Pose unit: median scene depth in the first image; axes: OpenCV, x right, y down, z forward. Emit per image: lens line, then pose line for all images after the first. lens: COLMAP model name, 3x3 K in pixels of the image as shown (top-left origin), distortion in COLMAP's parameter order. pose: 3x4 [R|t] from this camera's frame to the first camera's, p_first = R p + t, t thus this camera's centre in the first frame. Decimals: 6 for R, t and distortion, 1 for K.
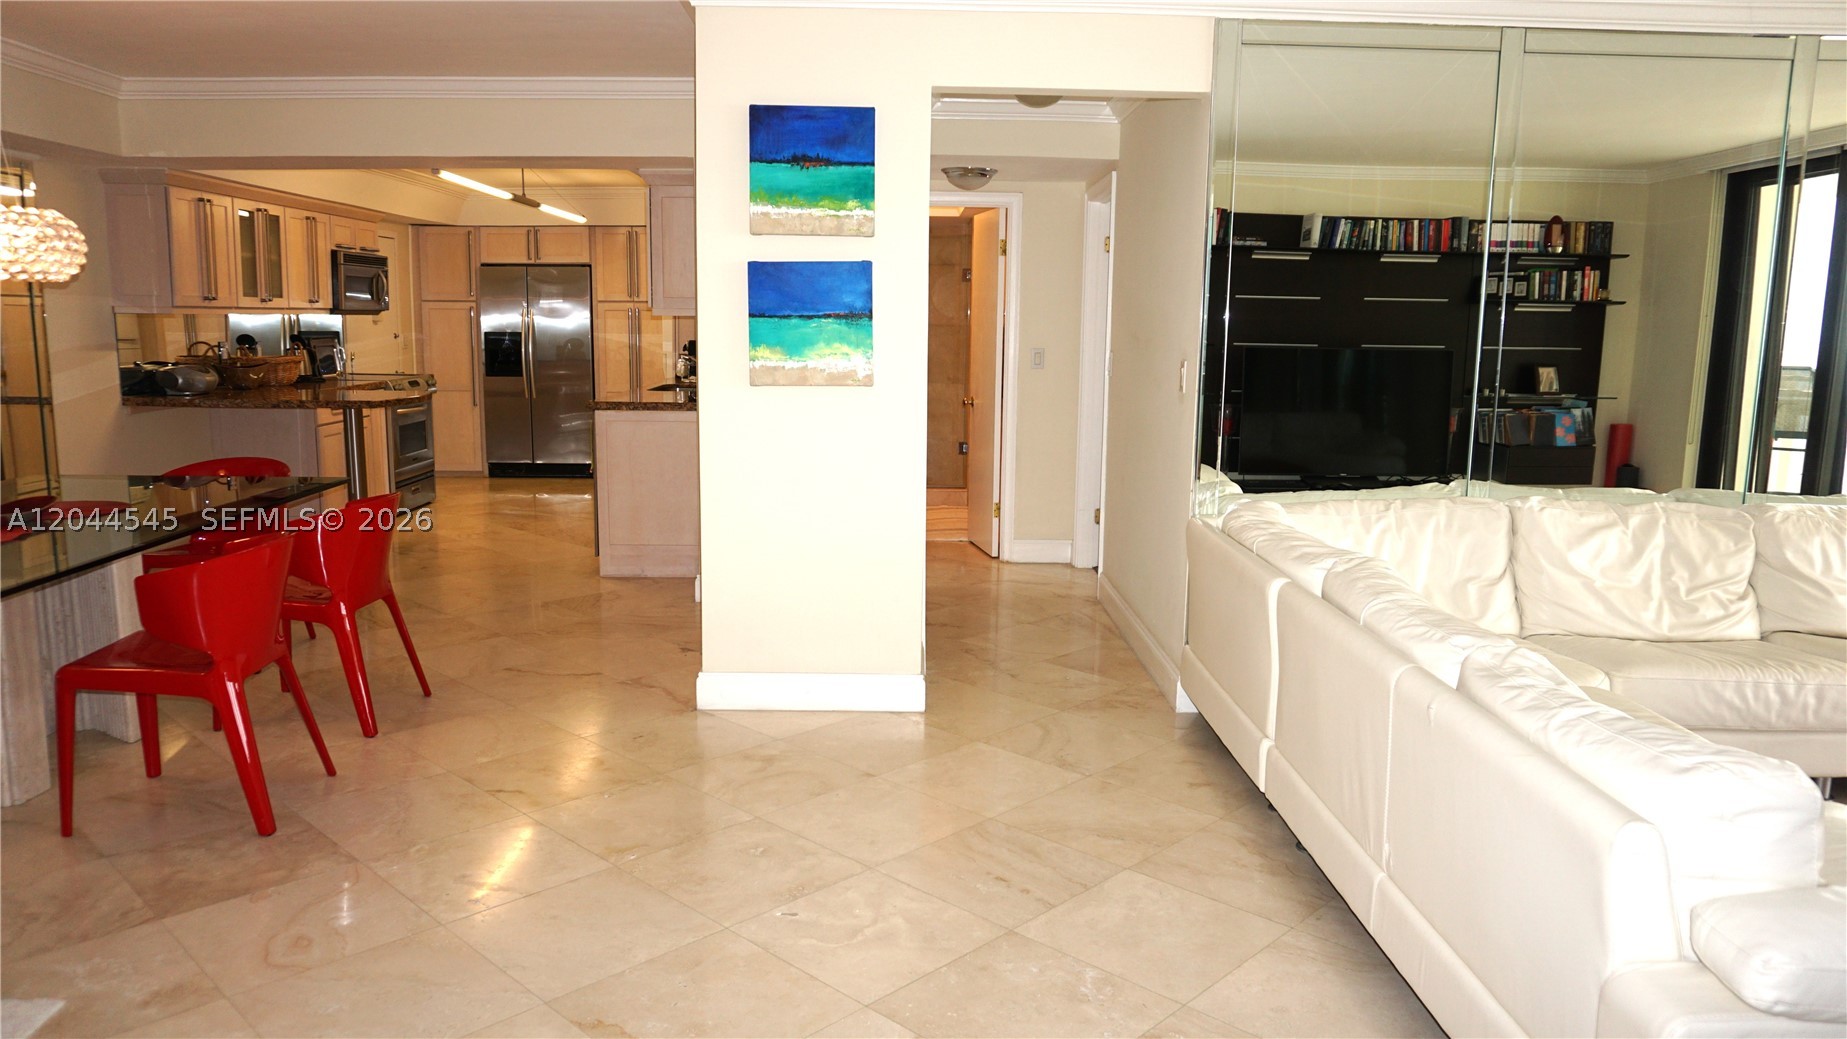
lens RADIAL K [[1272.4, 0, 923.5], [0, 1272.4, 519.5], [0, 0, 1]] dist [-0.059633, 0.050222]
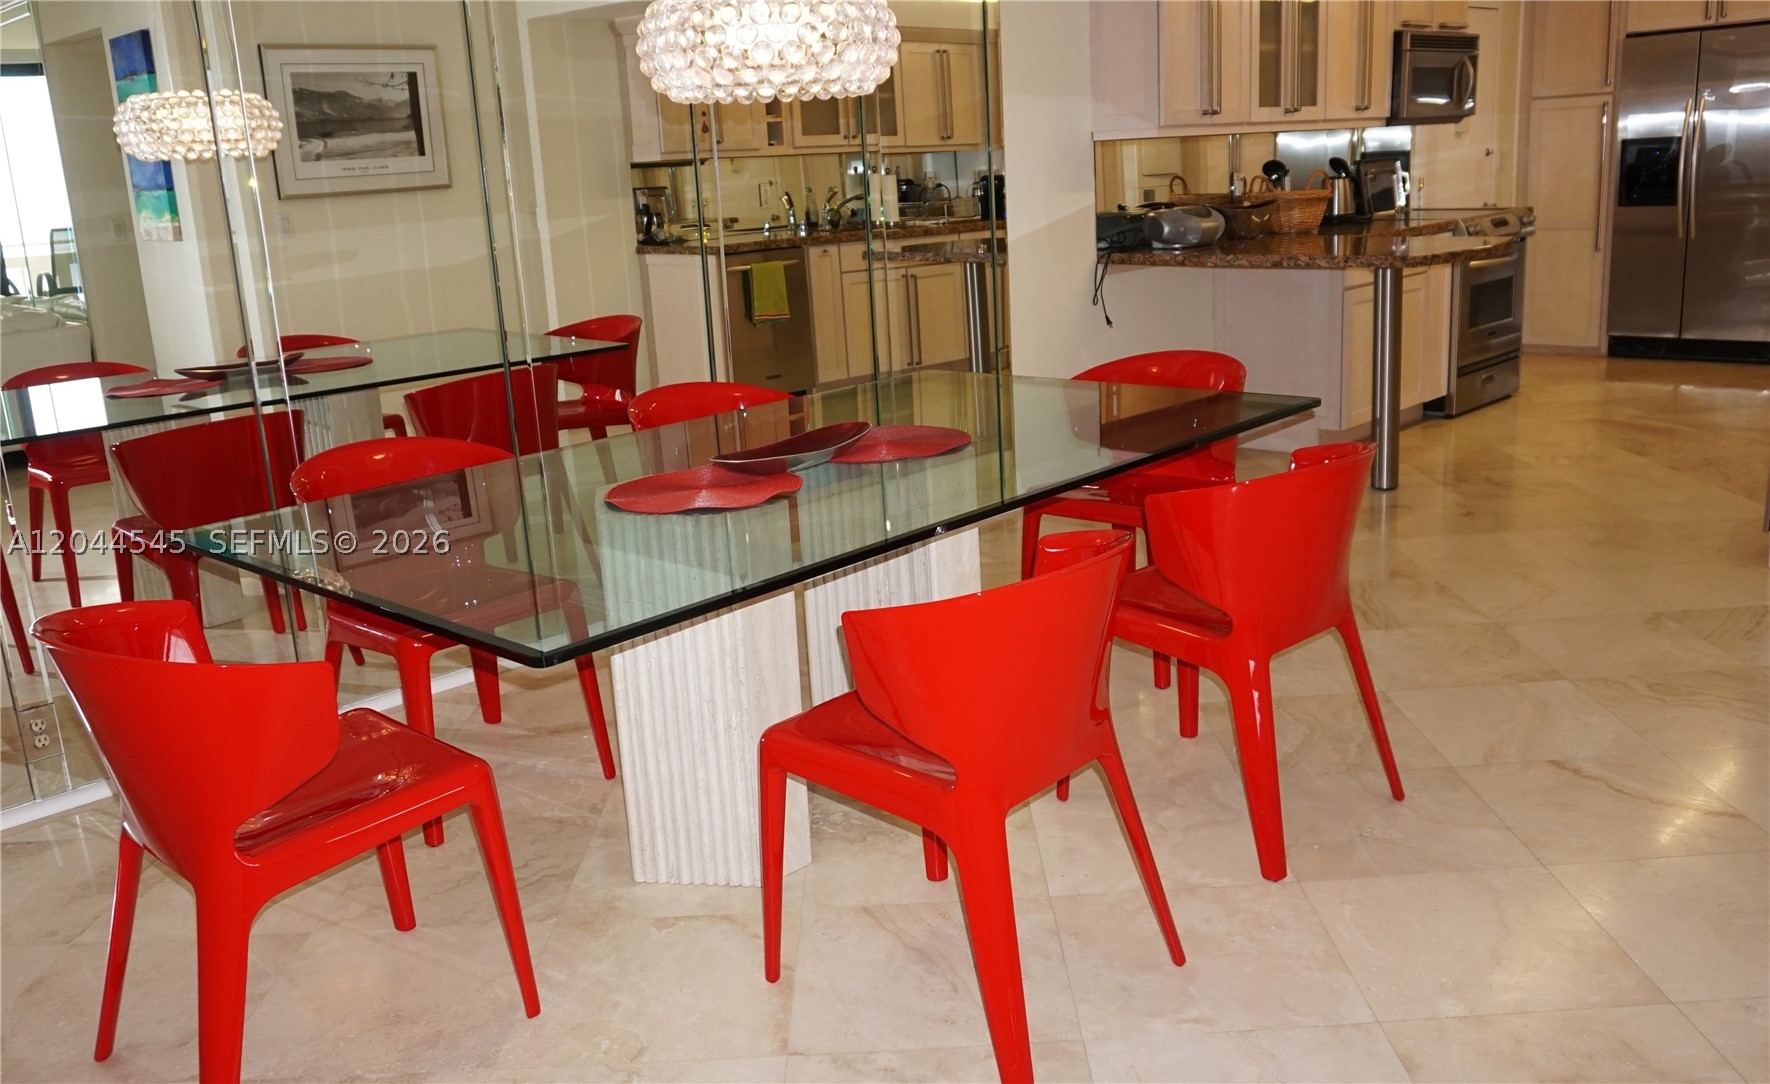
lens RADIAL K [[1482.4, 0, 885.0], [0, 1482.4, 542.0], [0, 0, 1]] dist [-0.013207, -0.002077]
pose [[0.698508, 0.127342, -0.704181, -0.092771], [-0.046839, 0.990065, 0.132578, -0.049078], [0.714067, -0.059623, 0.697533, 0.351900]]
